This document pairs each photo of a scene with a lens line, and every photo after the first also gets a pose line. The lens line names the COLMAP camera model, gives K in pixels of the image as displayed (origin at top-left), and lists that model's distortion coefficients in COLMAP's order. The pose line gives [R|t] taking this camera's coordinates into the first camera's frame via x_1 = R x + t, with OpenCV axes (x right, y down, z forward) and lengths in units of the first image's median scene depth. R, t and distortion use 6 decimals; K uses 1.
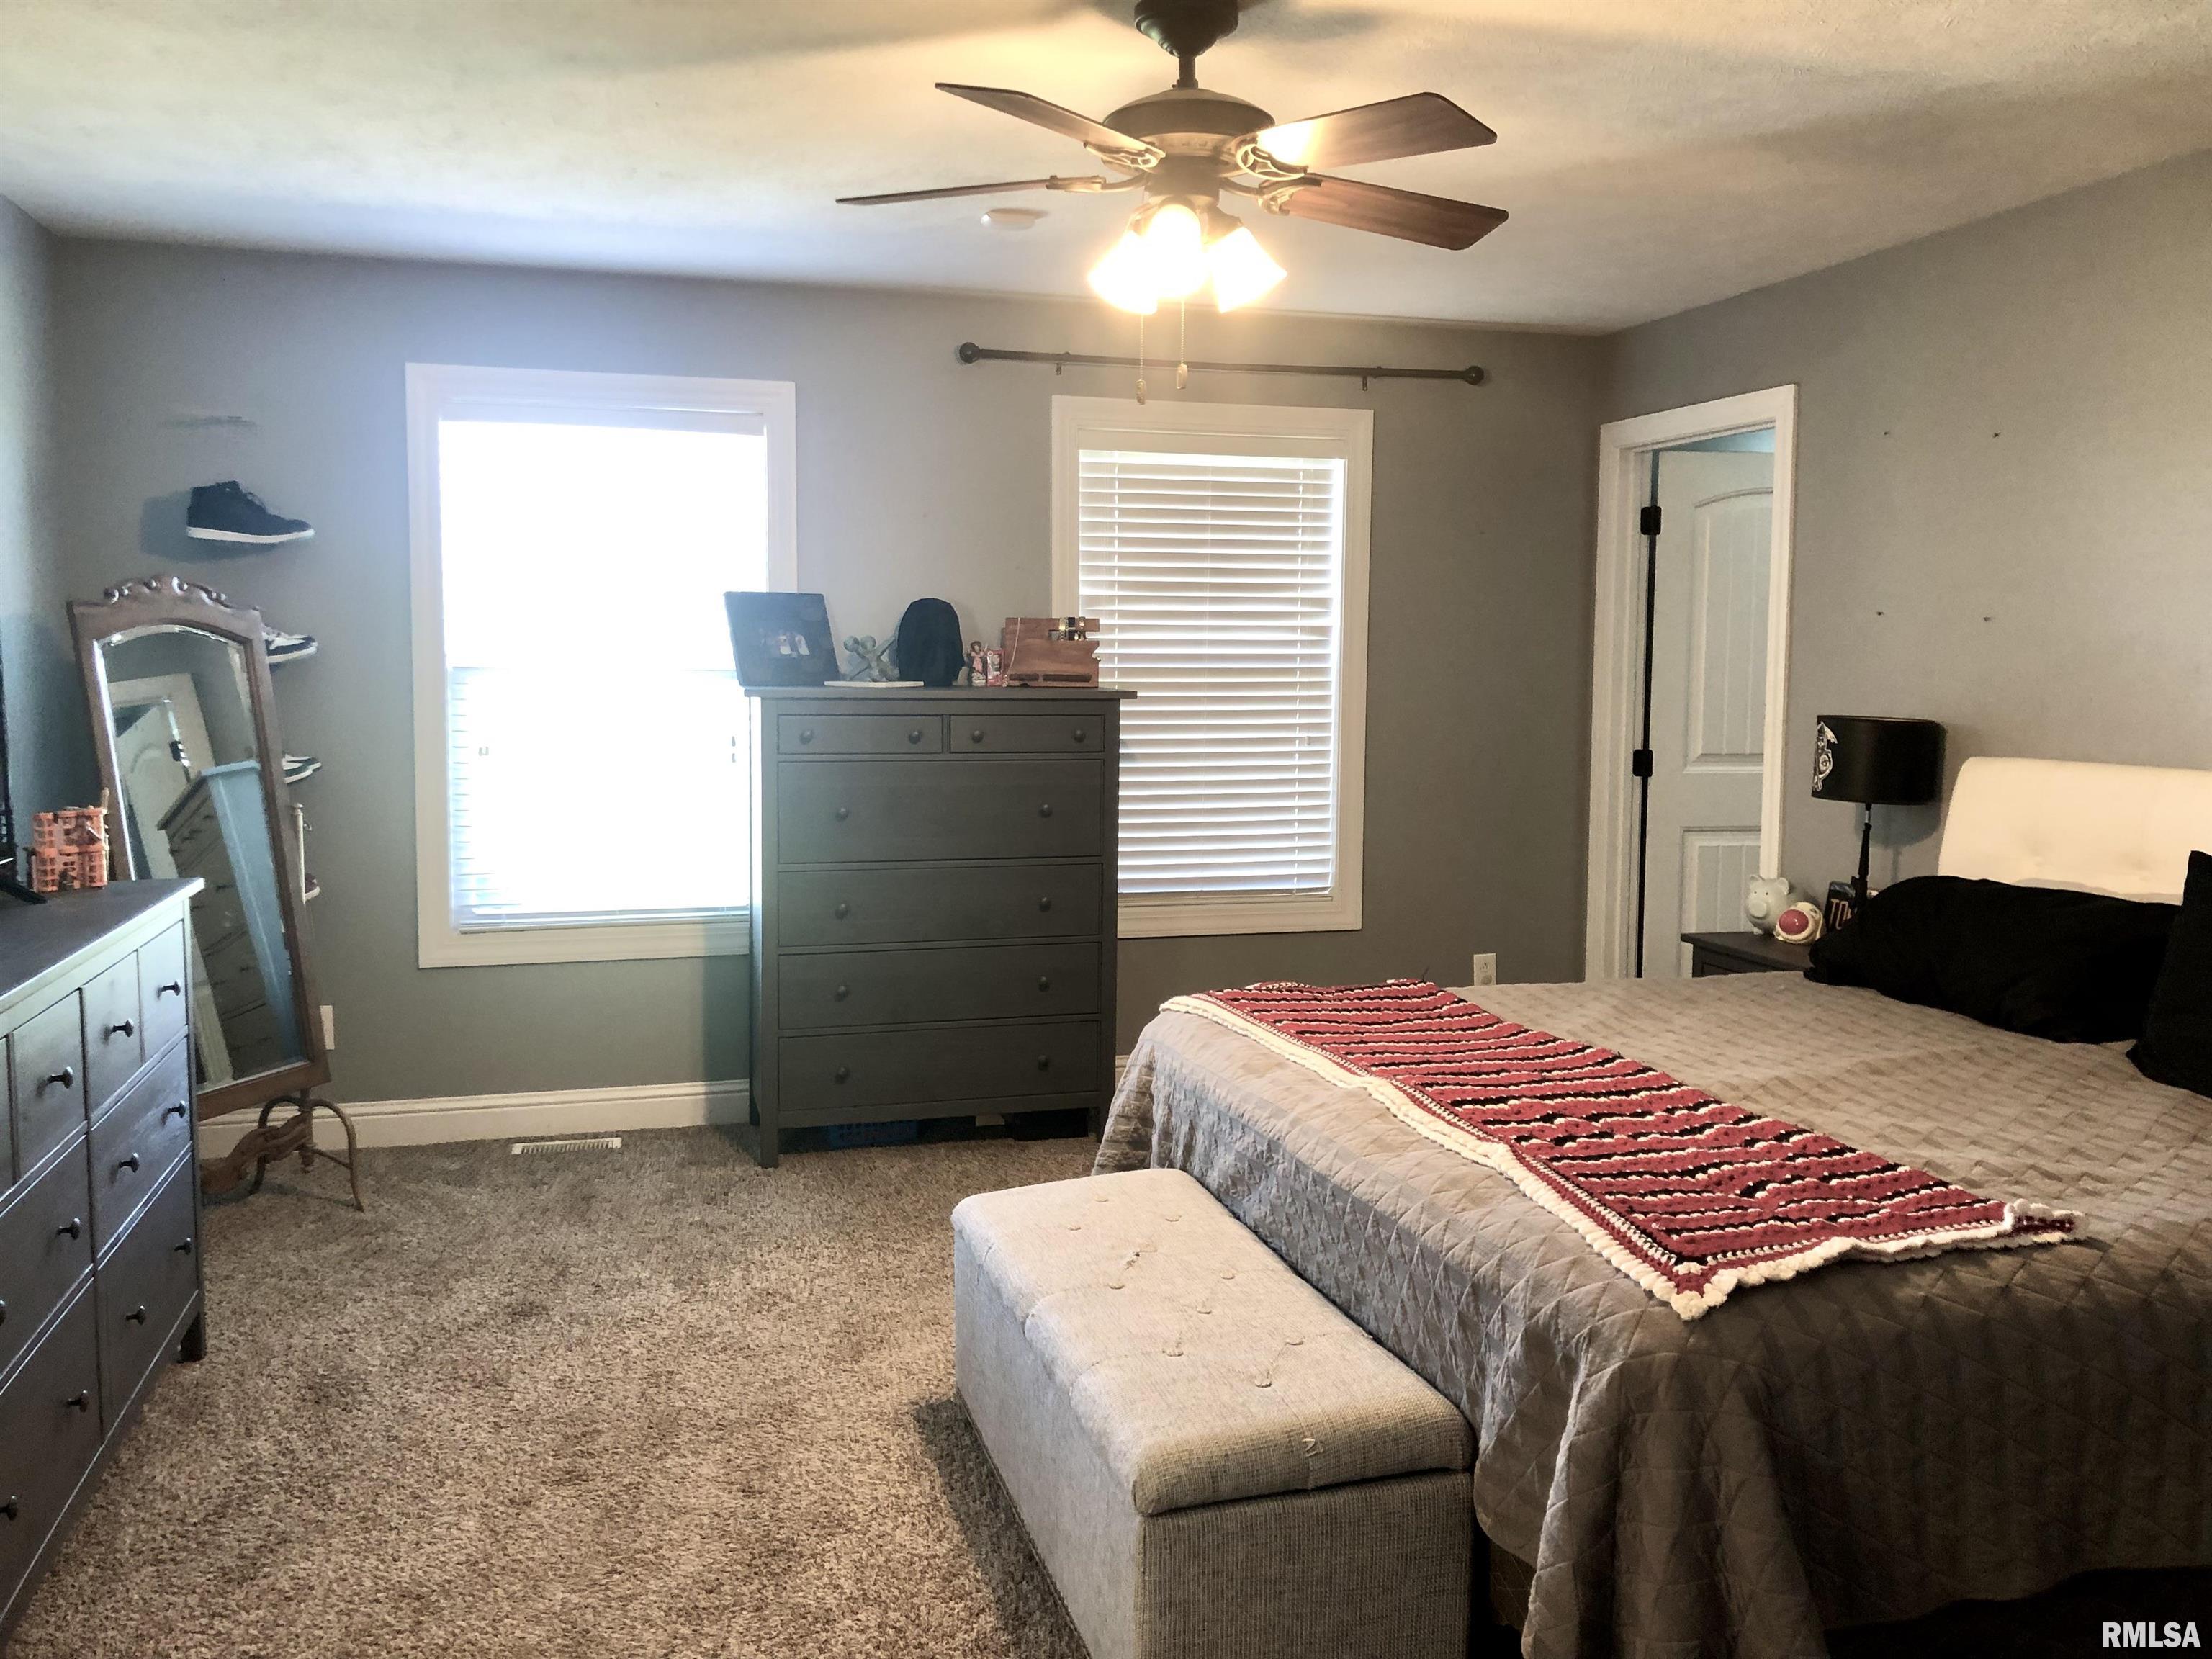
lens RADIAL K [[1799.6, 0, 1124.0], [0, 1799.6, 823.8], [0, 0, 1]] dist [0.060198, -0.078585]
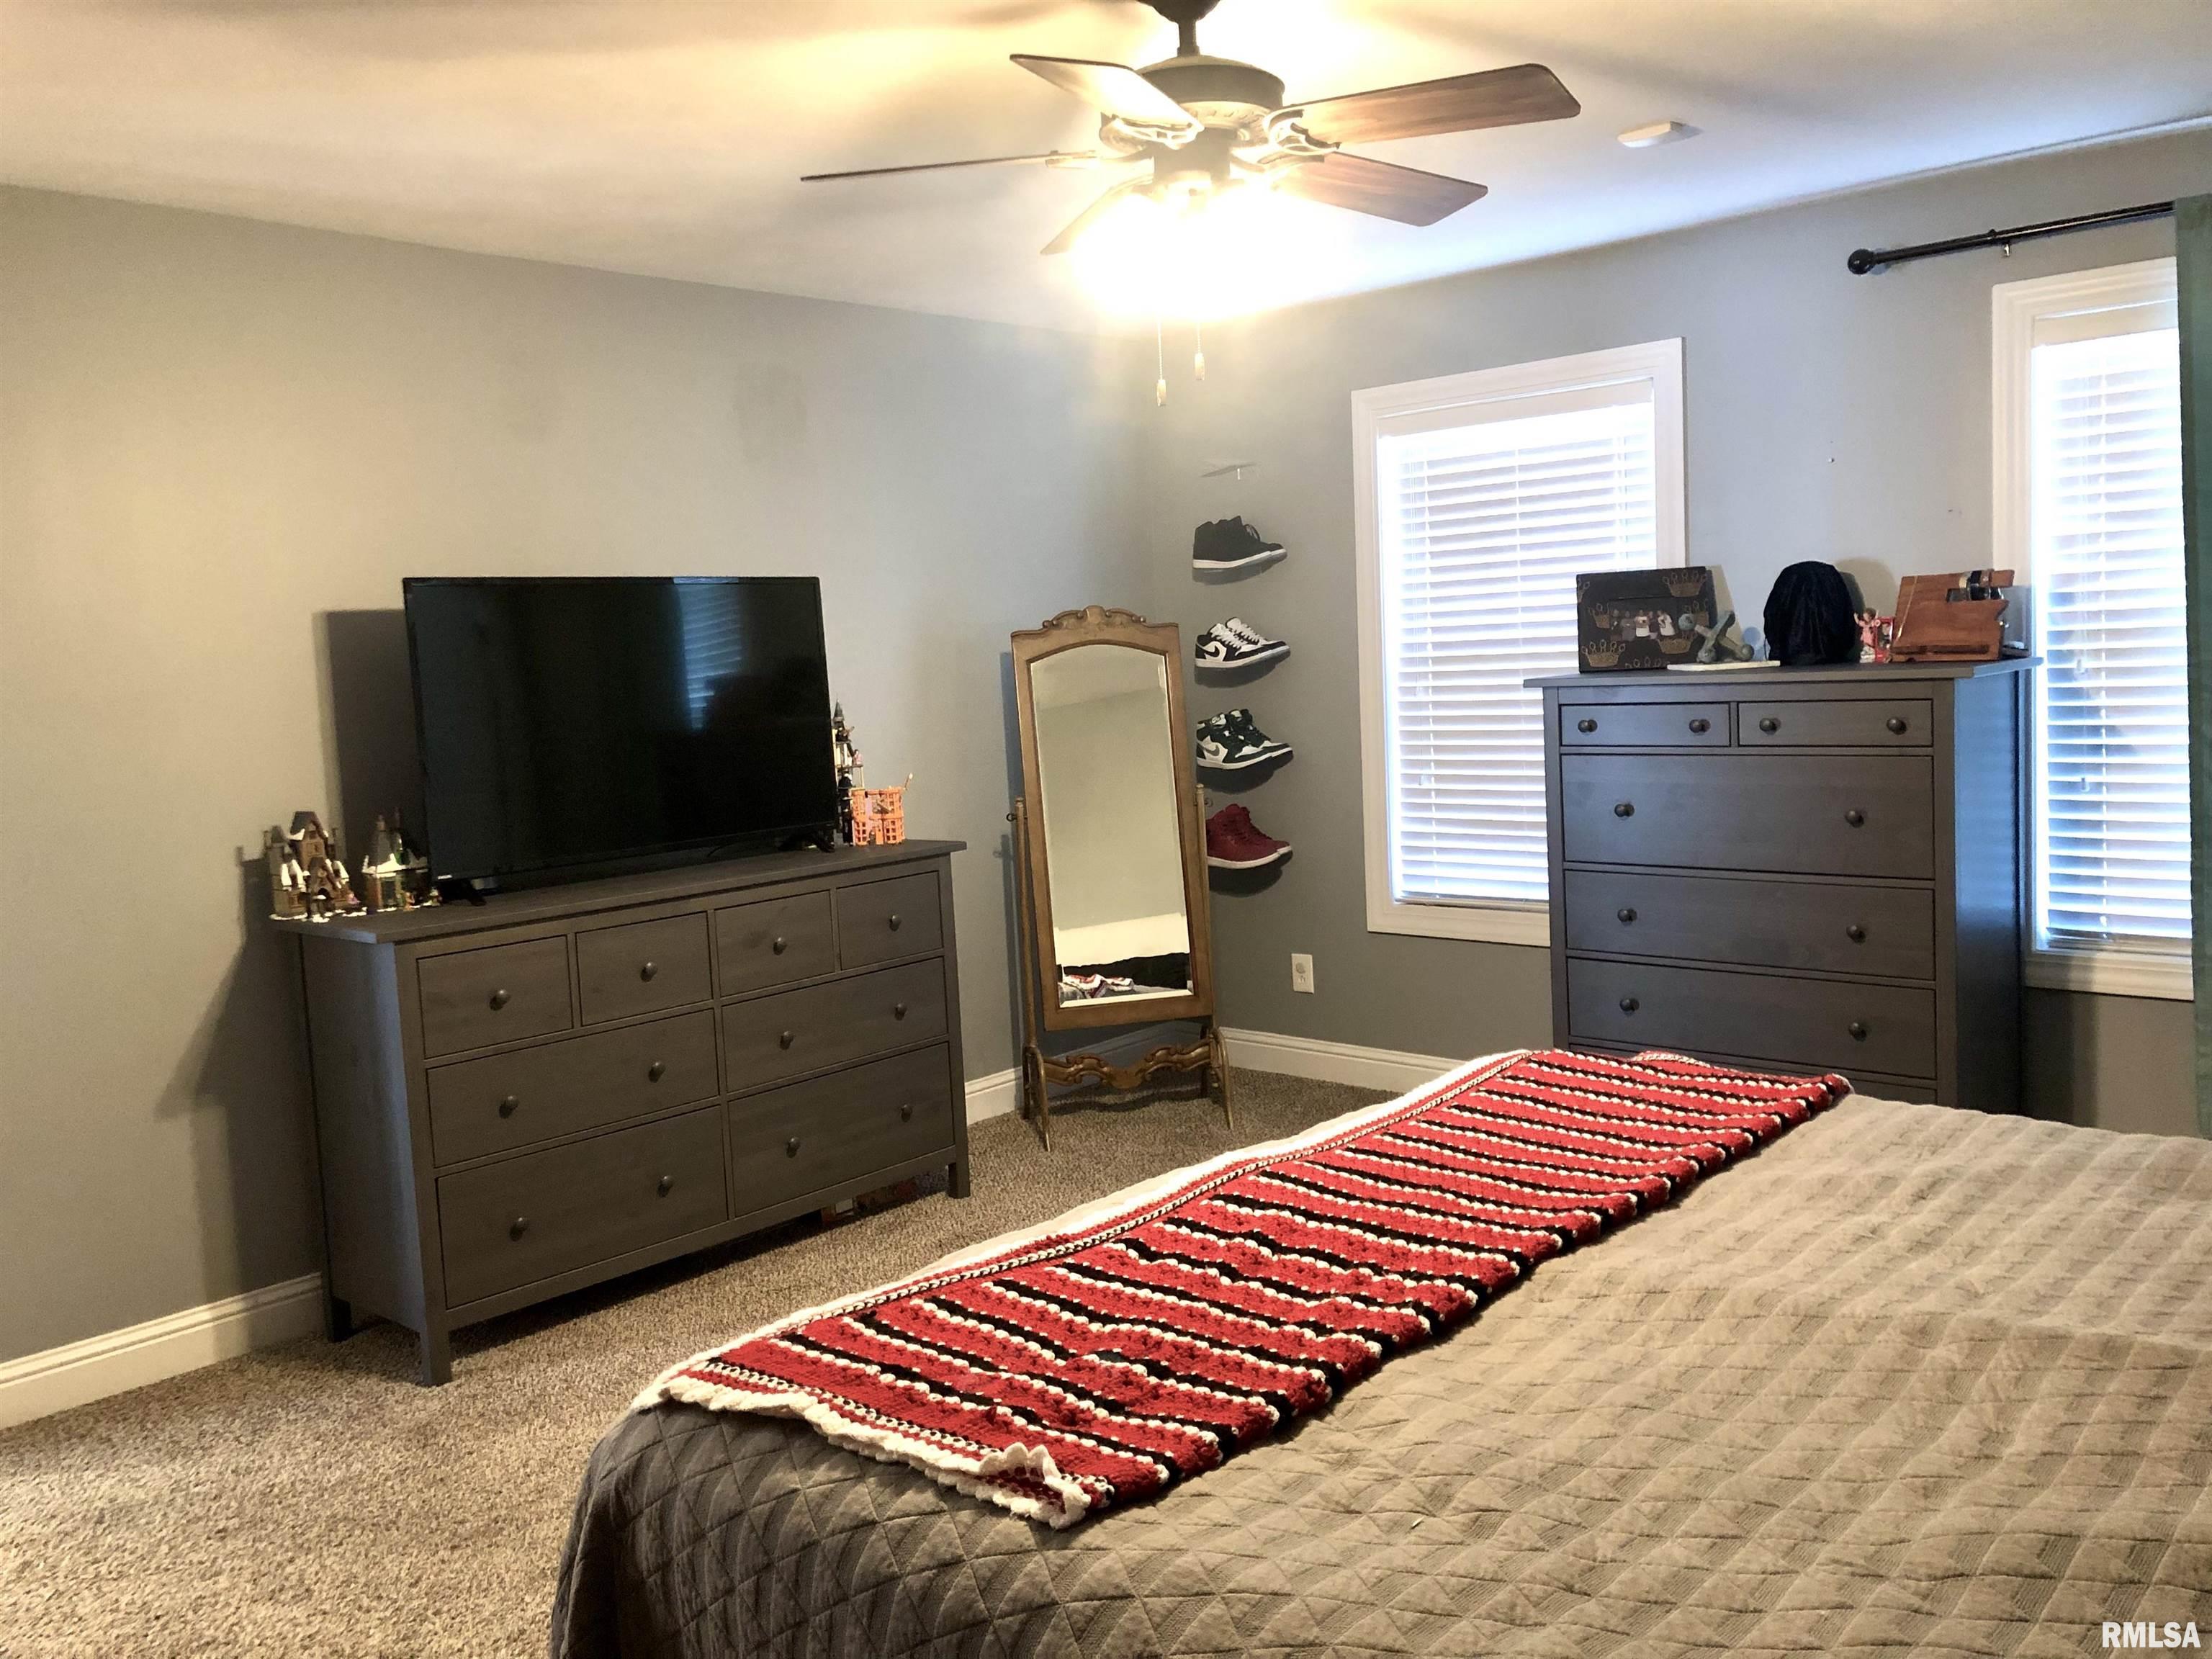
lens RADIAL K [[1799.6, 0, 1103.1], [0, 1799.6, 827.4], [0, 0, 1]] dist [0.060198, -0.078585]
pose [[0.513156, 0.051443, -0.856752, 0.473409], [-0.026866, 0.998676, 0.043872, -0.029166], [0.857875, 0.000504, 0.513858, 0.281023]]
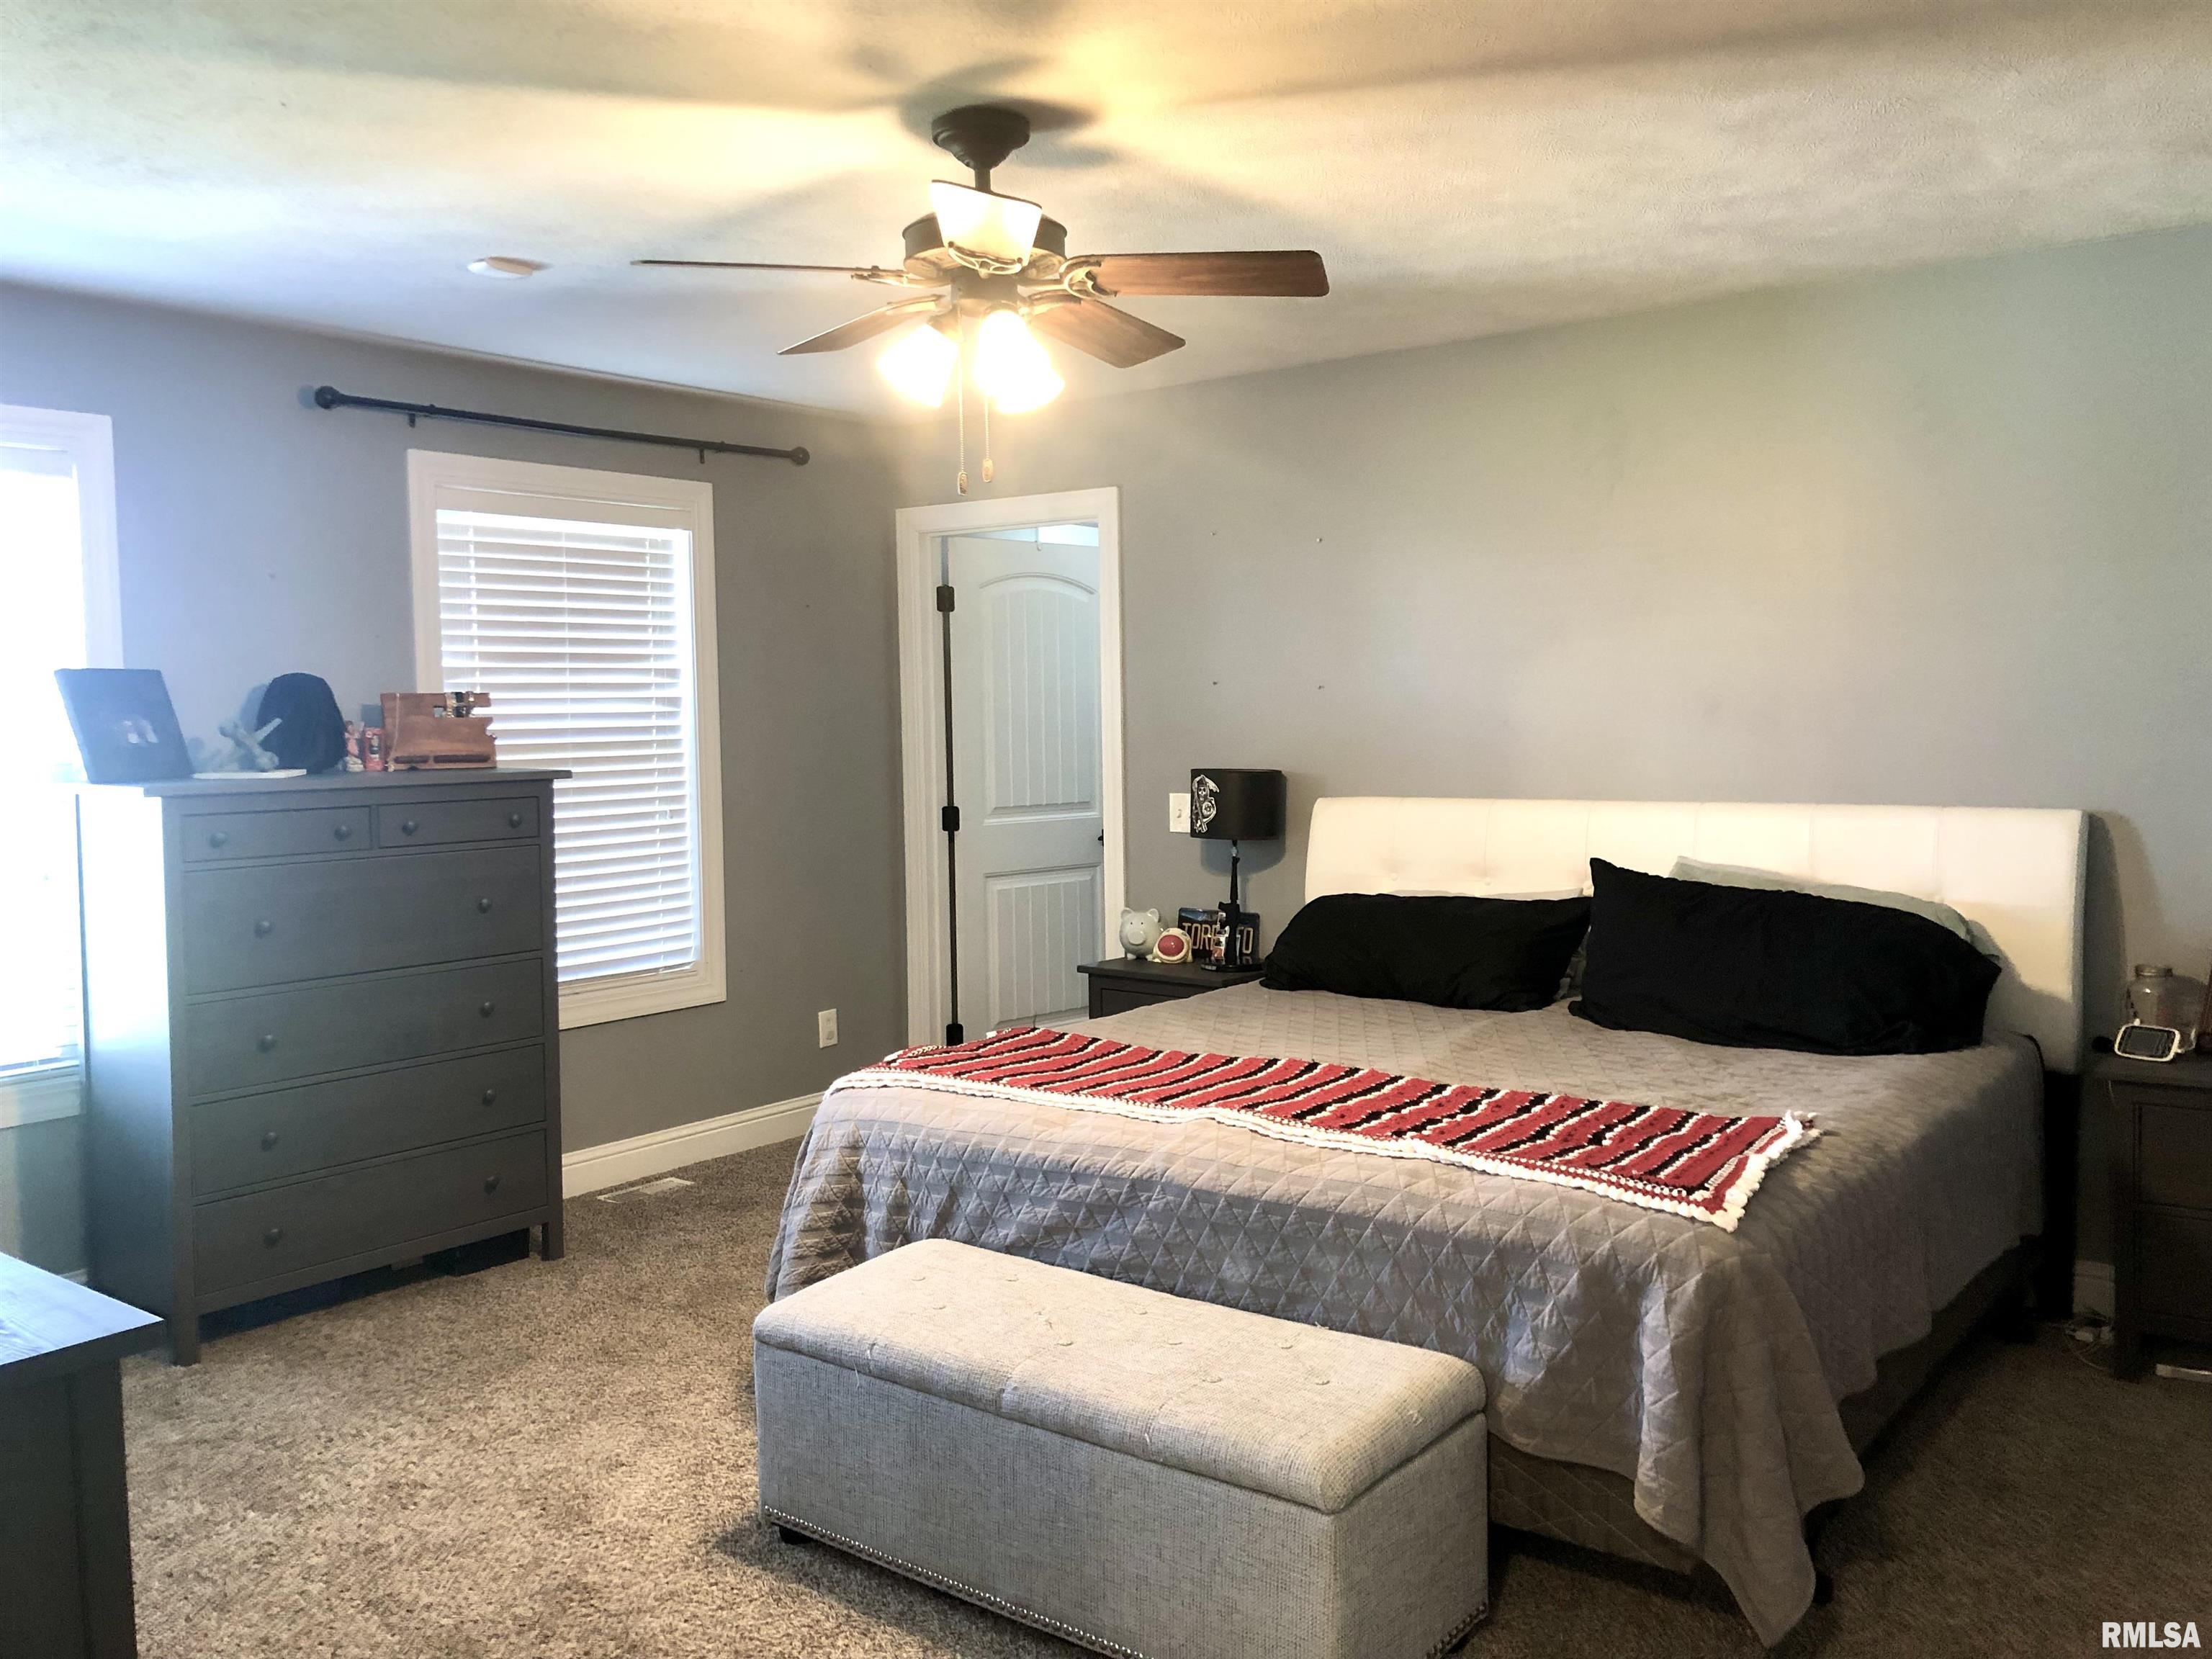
lens RADIAL K [[1799.6, 0, 1117.3], [0, 1799.6, 829.6], [0, 0, 1]] dist [0.060198, -0.078585]
pose [[0.815990, -0.058985, 0.575049, -0.300847], [0.075122, 0.997165, -0.004314, -0.016929], [-0.573164, 0.046718, 0.818108, 0.063225]]
